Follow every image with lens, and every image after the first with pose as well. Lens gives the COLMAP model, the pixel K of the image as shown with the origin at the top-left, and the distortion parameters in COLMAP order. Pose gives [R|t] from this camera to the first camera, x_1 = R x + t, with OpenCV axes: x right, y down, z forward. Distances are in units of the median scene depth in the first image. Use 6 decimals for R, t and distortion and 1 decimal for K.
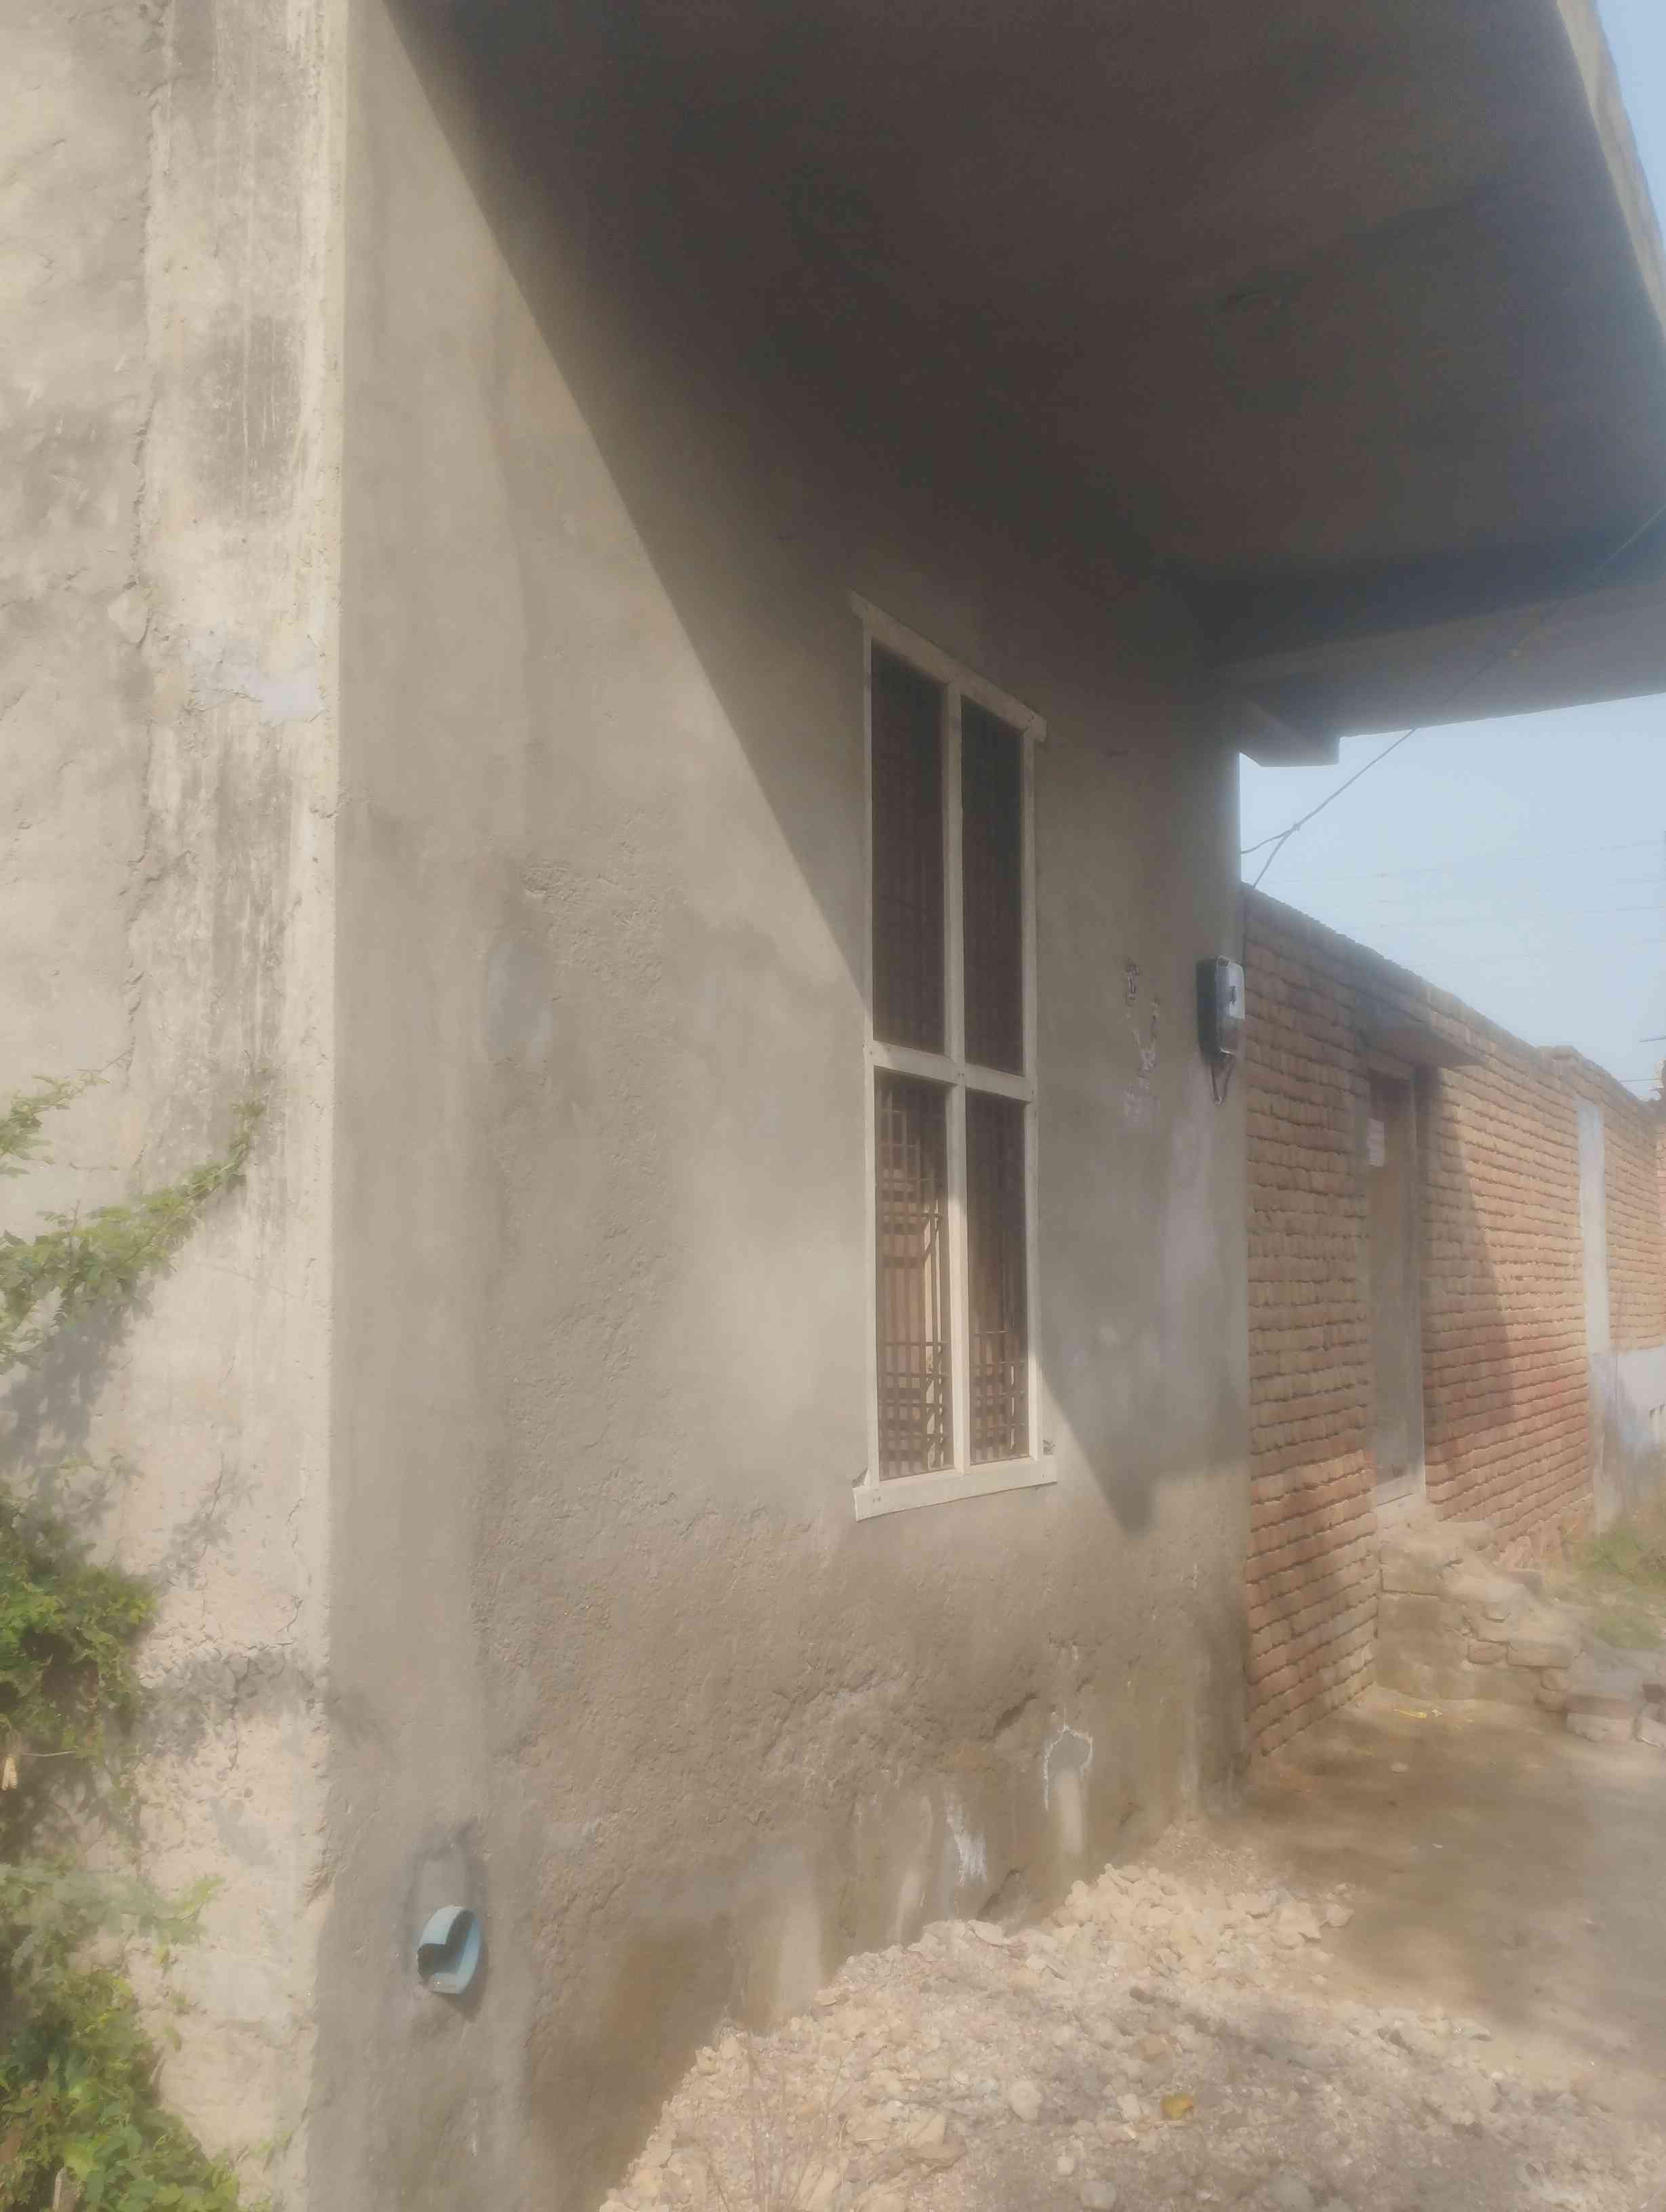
lens RADIAL K [[2295.2, 0, 839.0], [0, 2295.2, 1097.8], [0, 0, 1]] dist [0.117786, -0.146067]
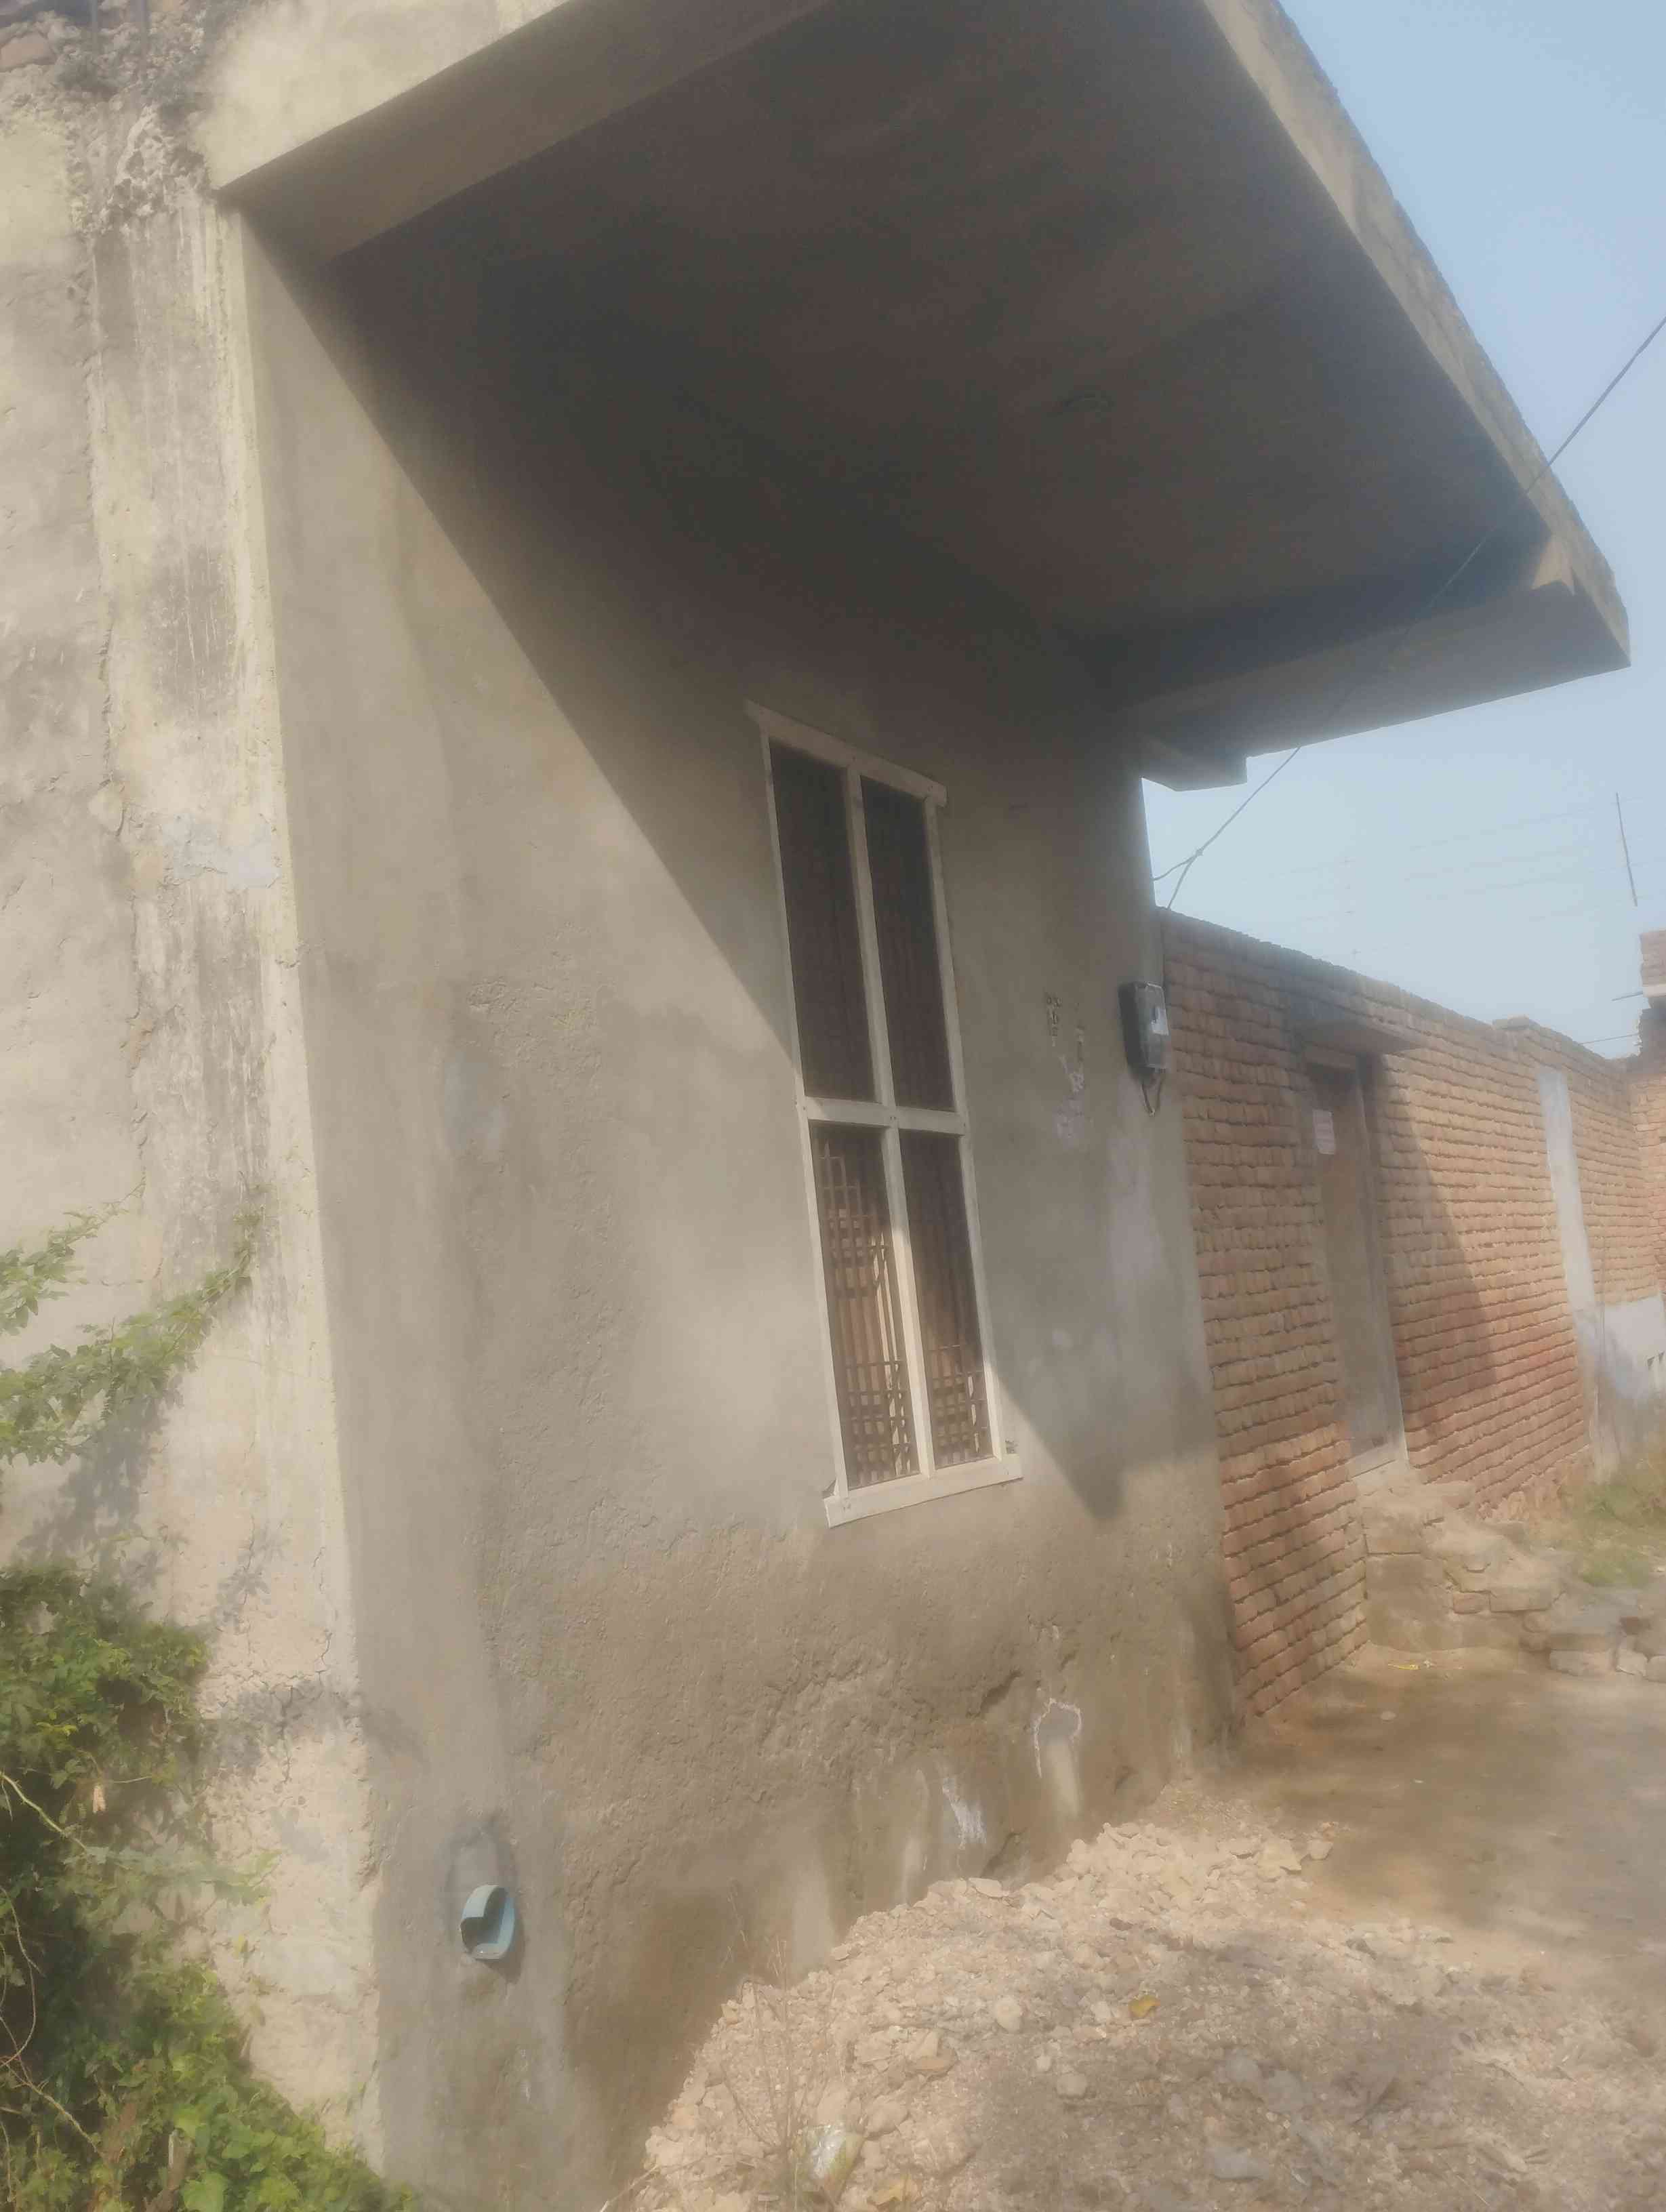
lens RADIAL K [[2295.2, 0, 839.0], [0, 2295.2, 1097.8], [0, 0, 1]] dist [0.117786, -0.146067]
pose [[0.995138, -0.098386, -0.004596, 0.042395], [0.098317, 0.995064, -0.013436, -0.009073], [0.005895, 0.012918, 0.999899, -0.133181]]
